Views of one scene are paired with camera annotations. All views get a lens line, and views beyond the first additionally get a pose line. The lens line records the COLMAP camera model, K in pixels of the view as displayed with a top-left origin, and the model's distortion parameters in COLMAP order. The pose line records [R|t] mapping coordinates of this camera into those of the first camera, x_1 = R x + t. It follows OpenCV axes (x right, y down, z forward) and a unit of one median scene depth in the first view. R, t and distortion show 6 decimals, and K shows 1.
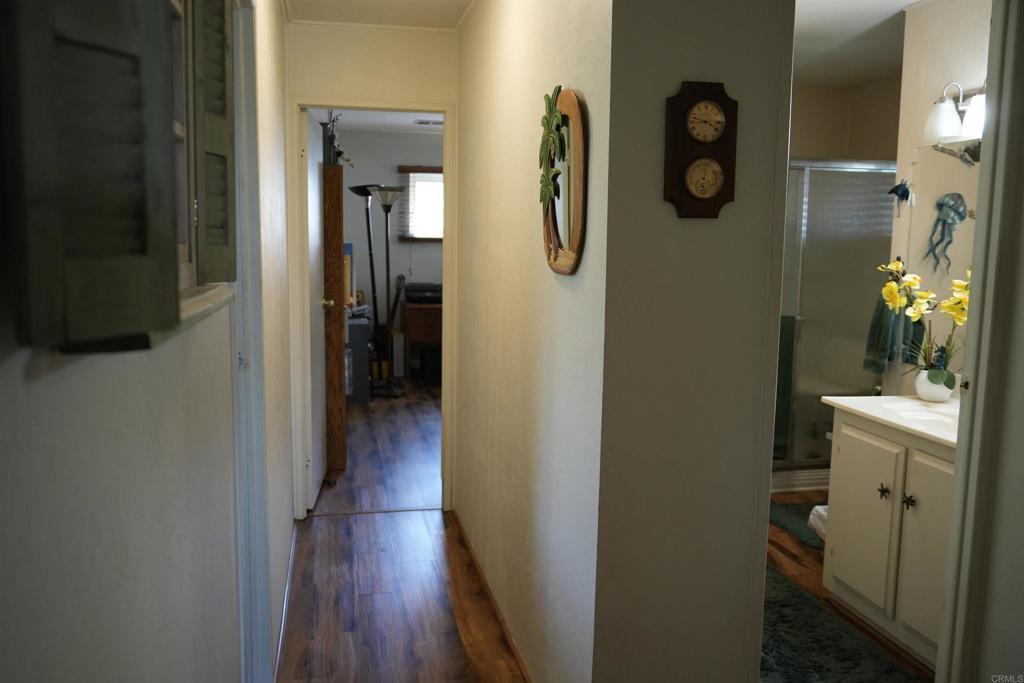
lens RADIAL K [[807.6, 0, 527.5], [0, 807.6, 336.8], [0, 0, 1]] dist [-0.023724, 0.018792]
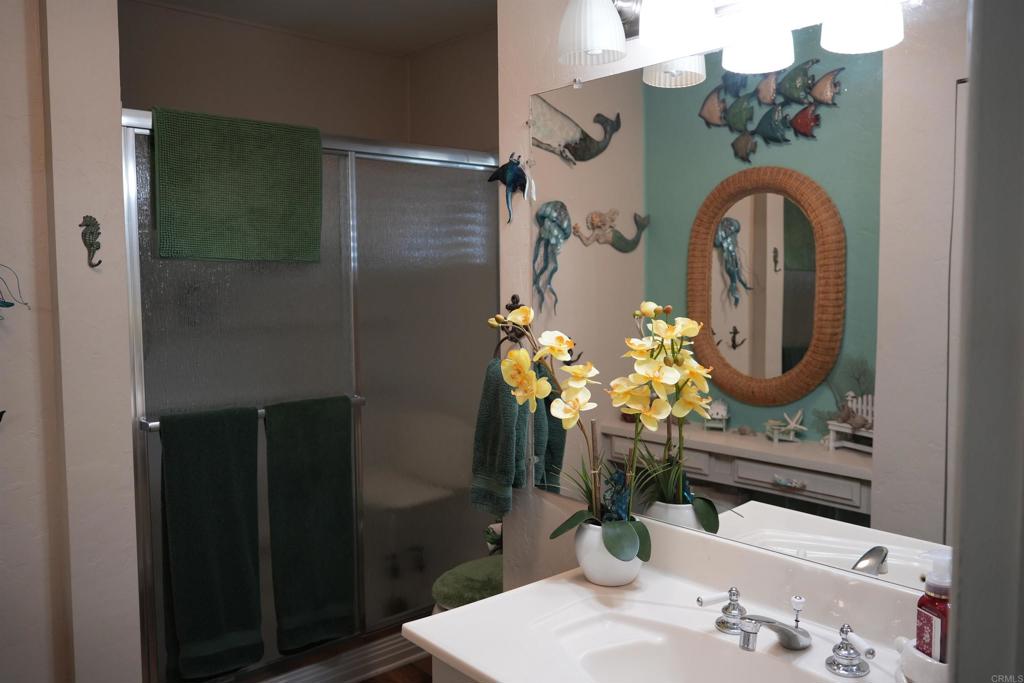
lens RADIAL K [[807.6, 0, 512.4], [0, 807.6, 341.5], [0, 0, 1]] dist [-0.023724, 0.018792]
pose [[0.878691, -0.058889, 0.473745, 0.190321], [0.077478, 0.996798, -0.019796, -0.055360], [-0.471062, 0.054100, 0.880439, 0.498801]]
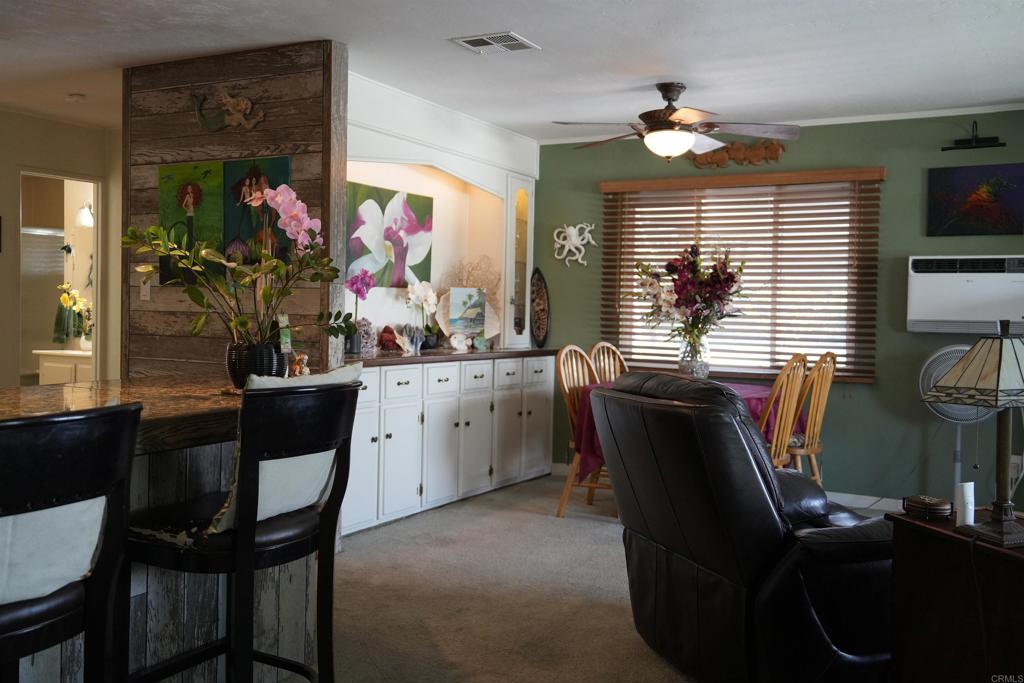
lens RADIAL K [[987.8, 0, 513.5], [0, 987.8, 340.1], [0, 0, 1]] dist [-0.007237, 0.000000]
pose [[0.667068, -0.026560, 0.744524, -0.560802], [0.081282, 0.995993, -0.037295, 0.202524], [-0.740550, 0.085394, 0.666554, -1.287295]]
